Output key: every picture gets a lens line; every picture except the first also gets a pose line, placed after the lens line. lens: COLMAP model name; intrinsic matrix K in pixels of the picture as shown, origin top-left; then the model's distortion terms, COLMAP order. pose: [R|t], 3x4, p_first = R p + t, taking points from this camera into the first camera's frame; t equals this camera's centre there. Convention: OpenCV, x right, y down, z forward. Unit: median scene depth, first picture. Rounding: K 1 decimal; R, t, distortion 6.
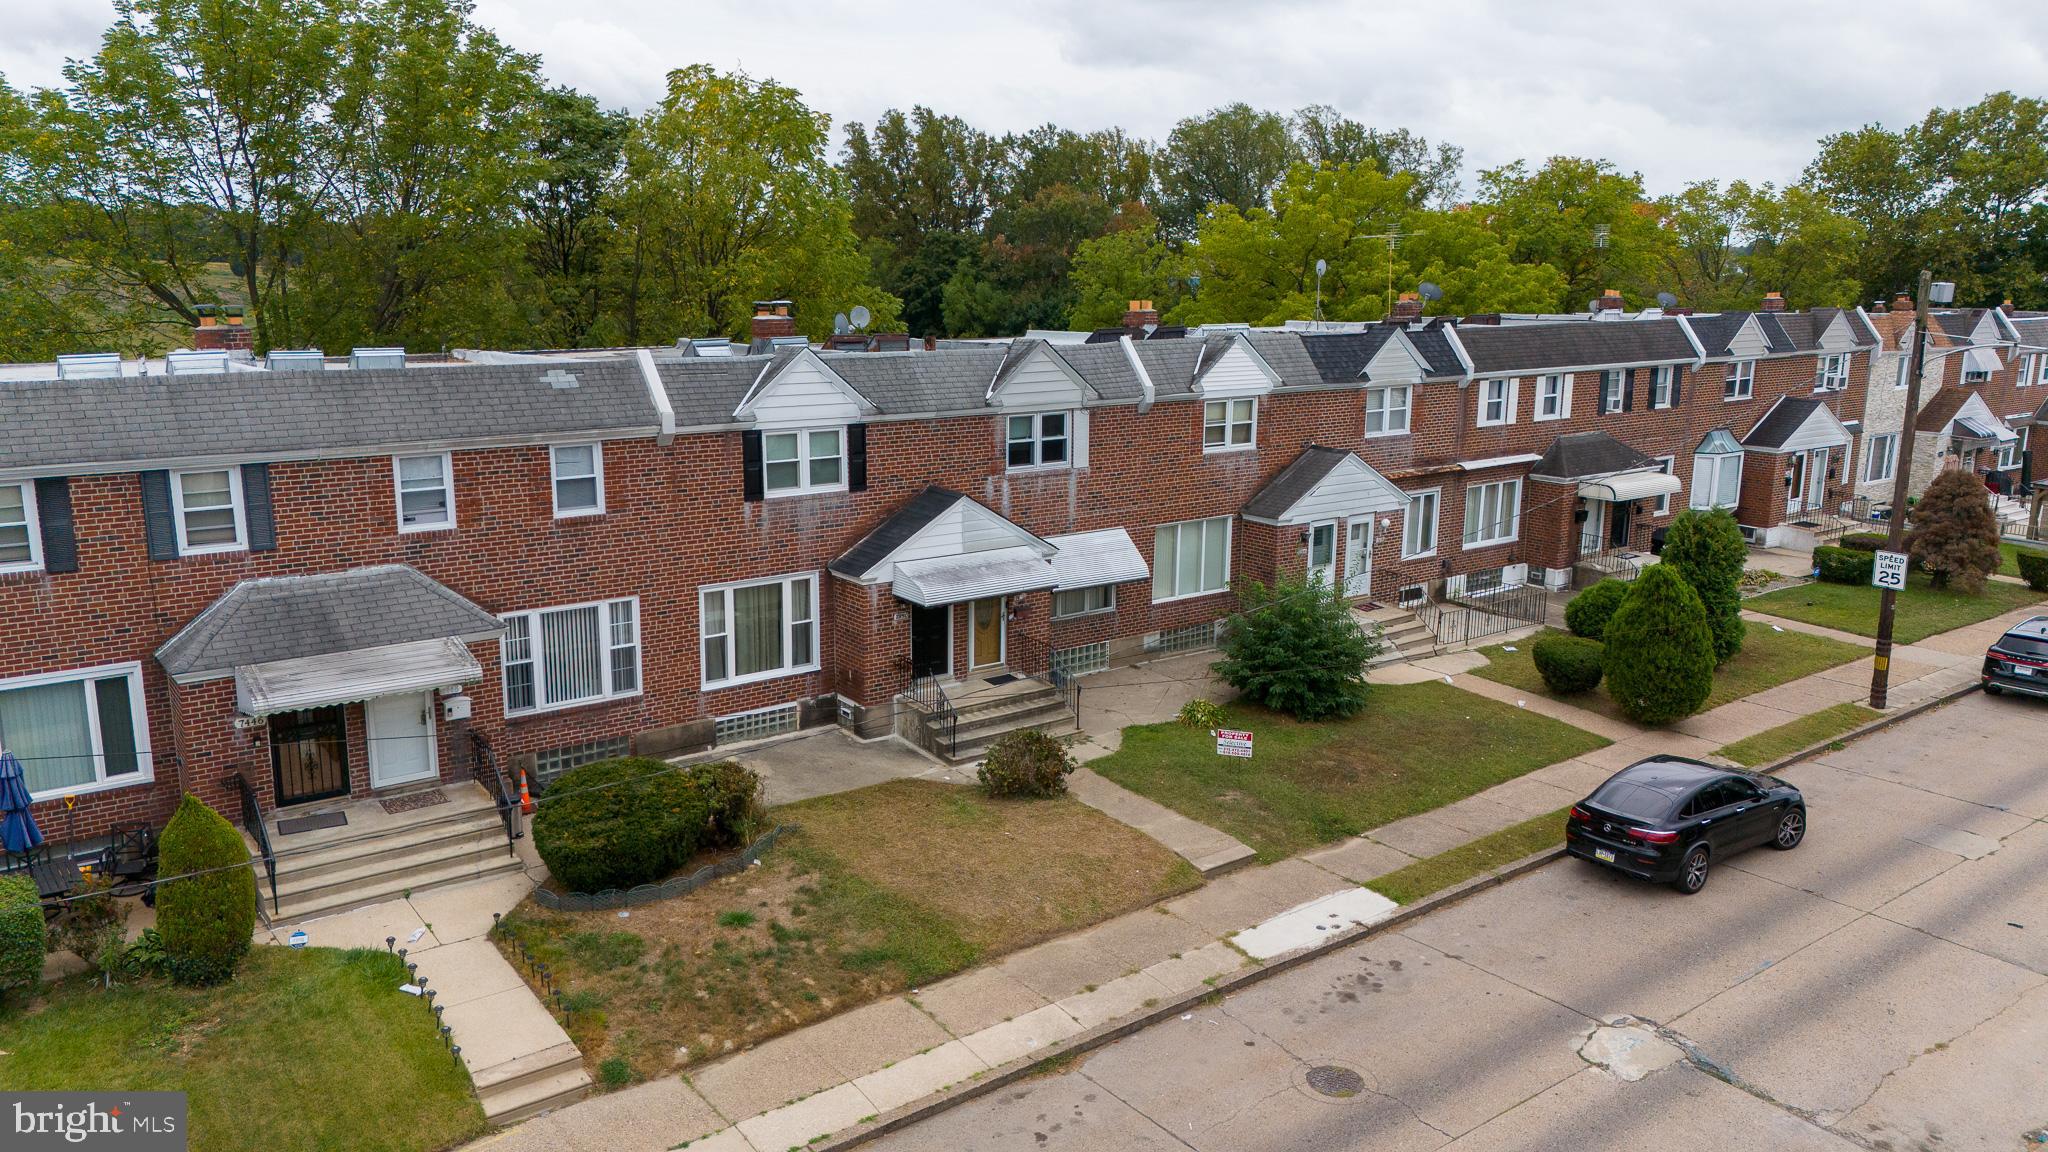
lens RADIAL K [[1485.4, 0, 986.6], [0, 1485.4, 569.0], [0, 0, 1]] dist [0.062369, -0.042890]
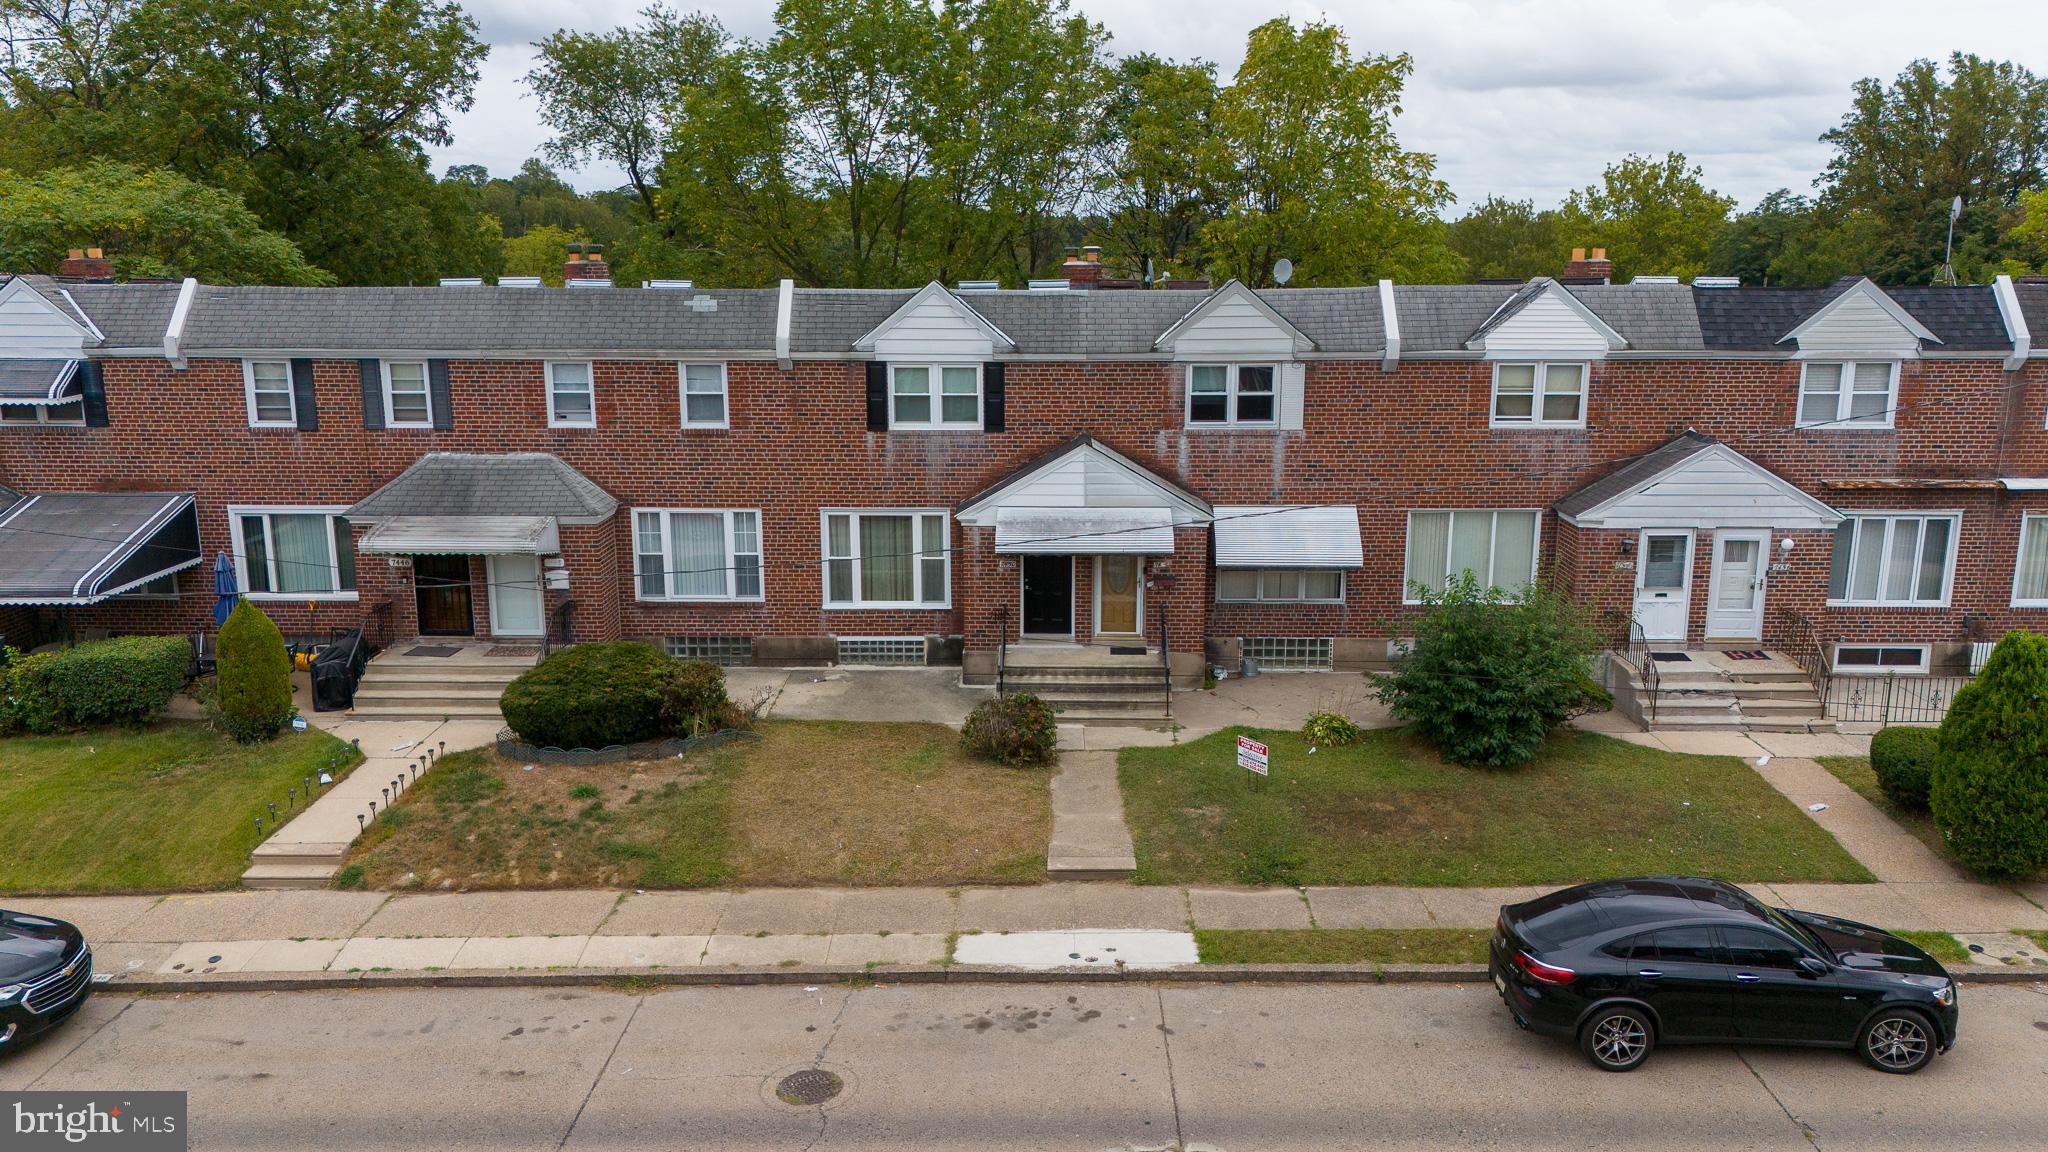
lens RADIAL K [[1485.4, 0, 990.9], [0, 1485.4, 571.7], [0, 0, 1]] dist [0.062369, -0.042890]
pose [[0.795120, 0.123134, -0.593820, 0.534075], [-0.120172, 0.991744, 0.044738, -0.004931], [0.594426, 0.035789, 0.803353, 0.236380]]
